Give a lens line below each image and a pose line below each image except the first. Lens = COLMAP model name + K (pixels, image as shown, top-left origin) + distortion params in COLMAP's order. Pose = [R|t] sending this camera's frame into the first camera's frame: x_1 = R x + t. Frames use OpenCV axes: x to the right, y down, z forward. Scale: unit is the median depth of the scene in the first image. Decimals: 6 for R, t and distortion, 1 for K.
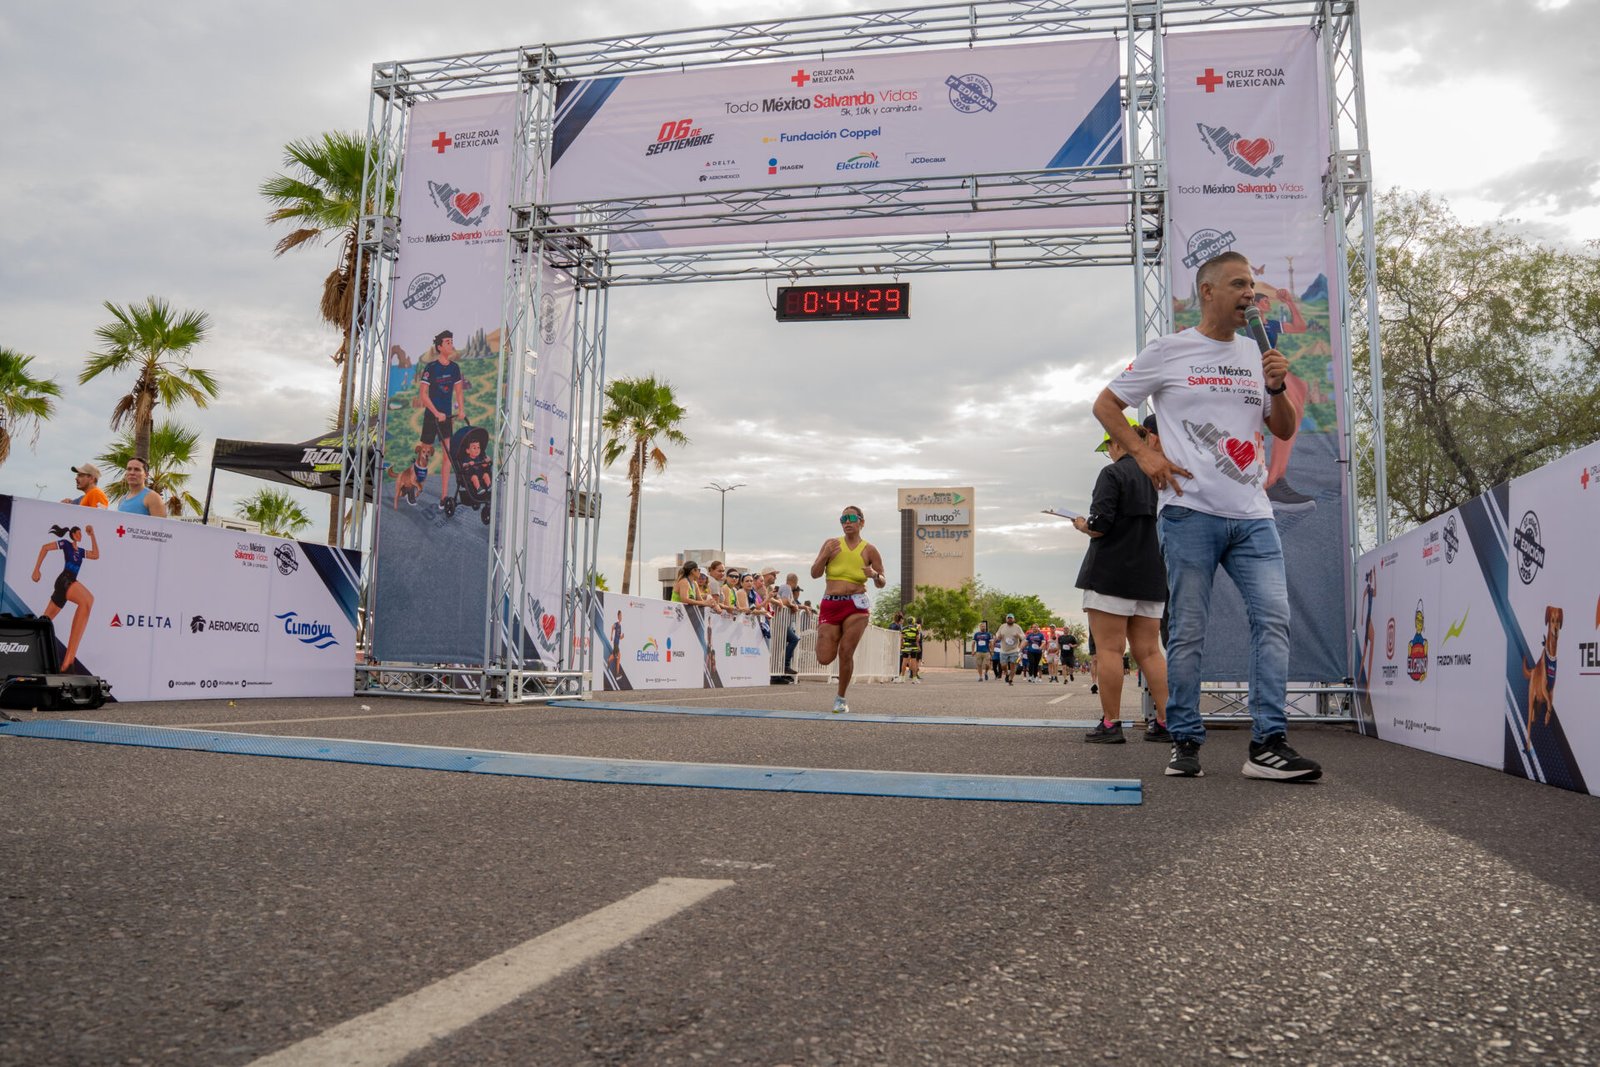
lens RADIAL K [[1246.4, 0, 809.5], [0, 1246.4, 532.9], [0, 0, 1]] dist [-0.095581, 0.007289]
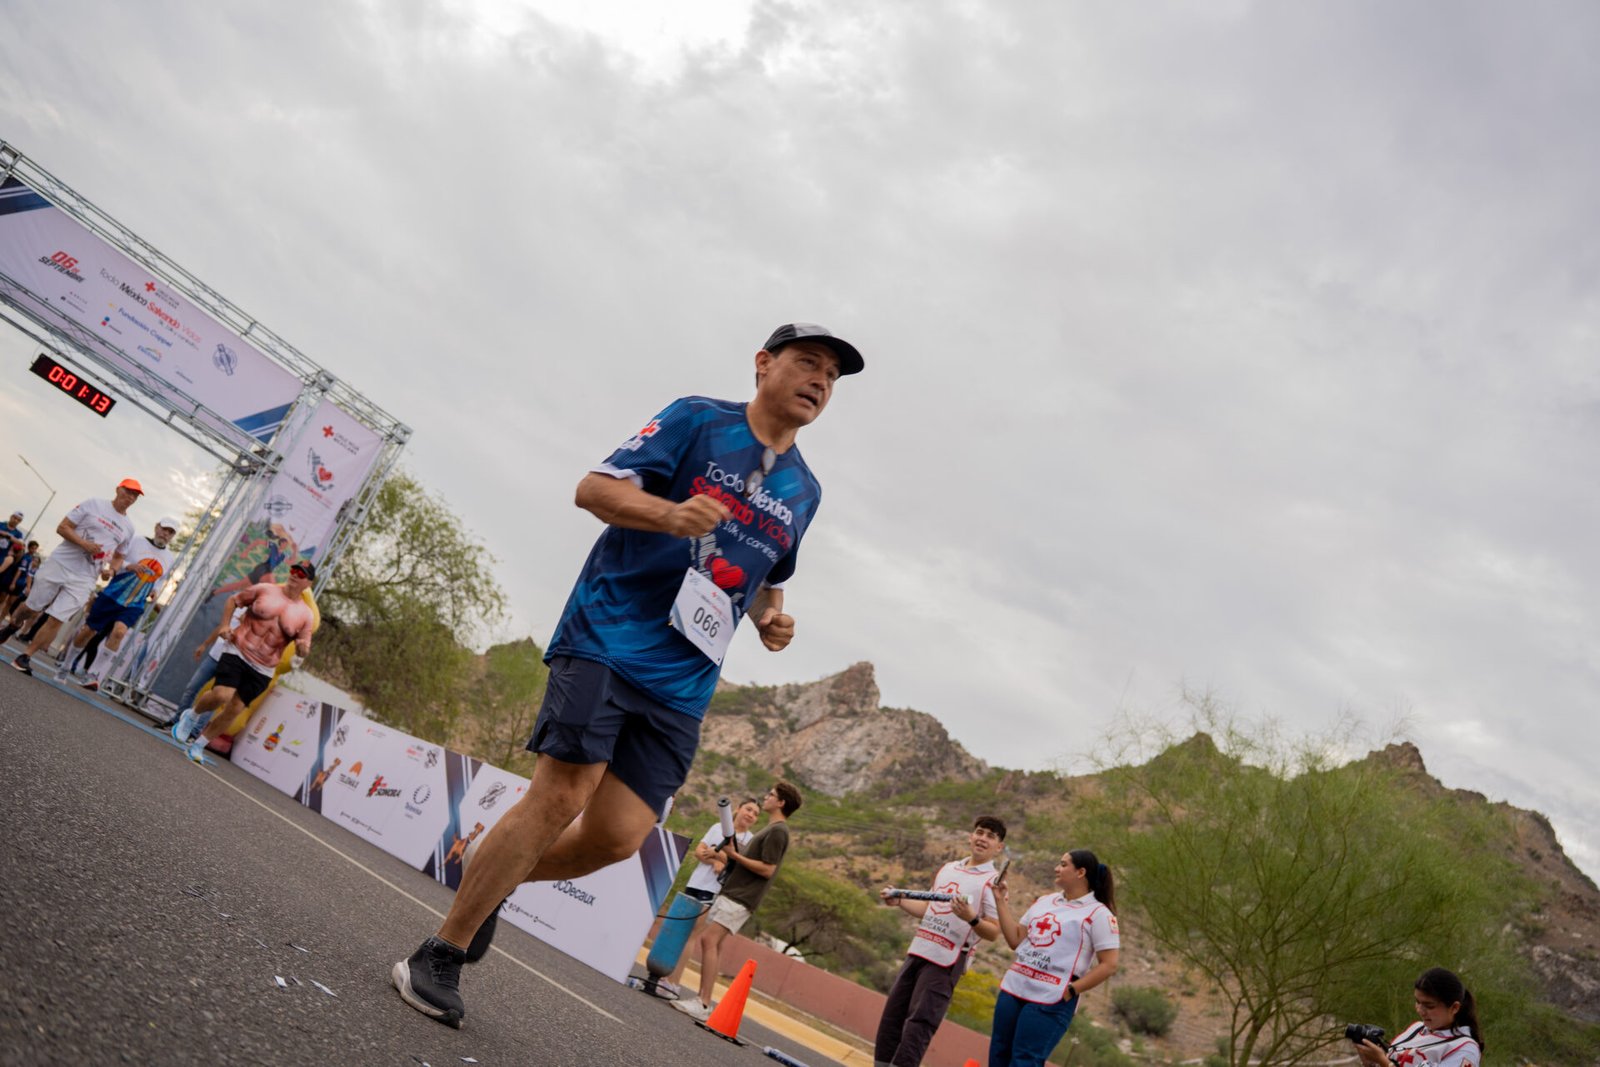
lens RADIAL K [[1277.1, 0, 835.3], [0, 1277.1, 539.8], [0, 0, 1]] dist [-0.146202, 0.090265]
pose [[0.442182, 0.468891, 0.764602, -0.694717], [-0.477174, 0.844799, -0.242114, -0.111971], [-0.759460, -0.257790, 0.597298, -0.793219]]
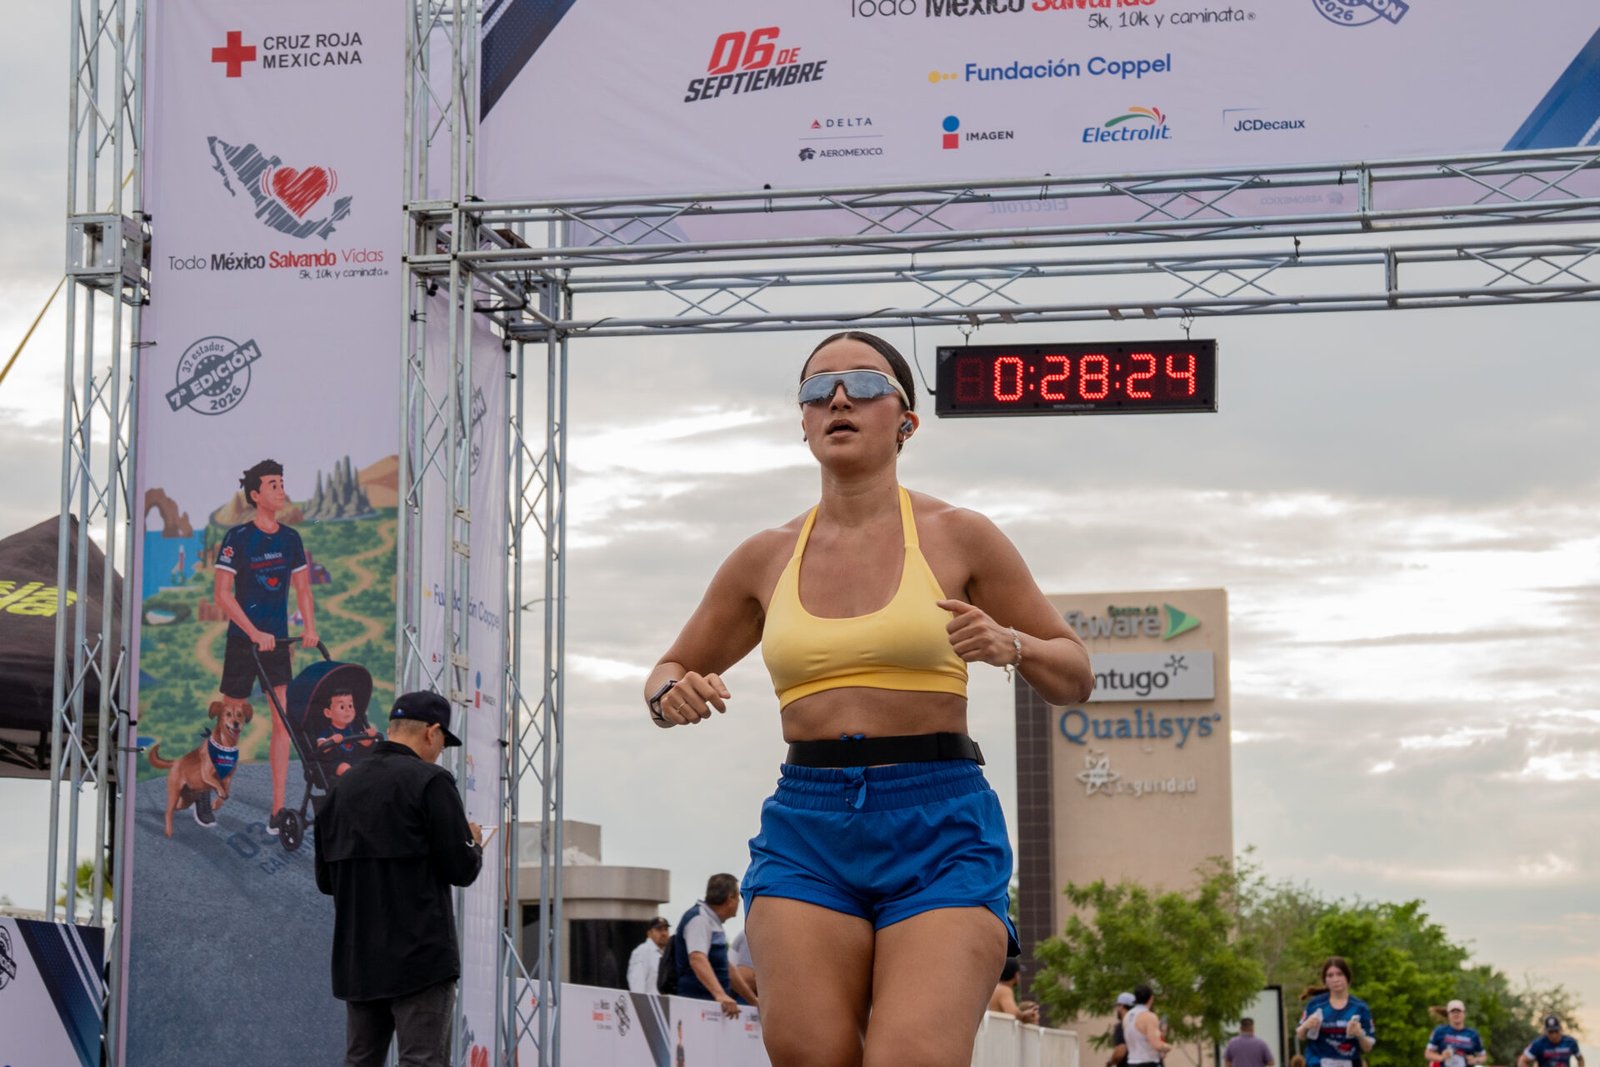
lens RADIAL K [[3932.5, 0, 785.3], [0, 3932.5, 546.3], [0, 0, 1]] dist [0.280746, 0.000000]
pose [[0.999490, -0.015067, 0.028157, -0.137537], [0.016129, 0.999153, -0.037867, -0.069092], [-0.027562, 0.038302, 0.998886, -0.550148]]
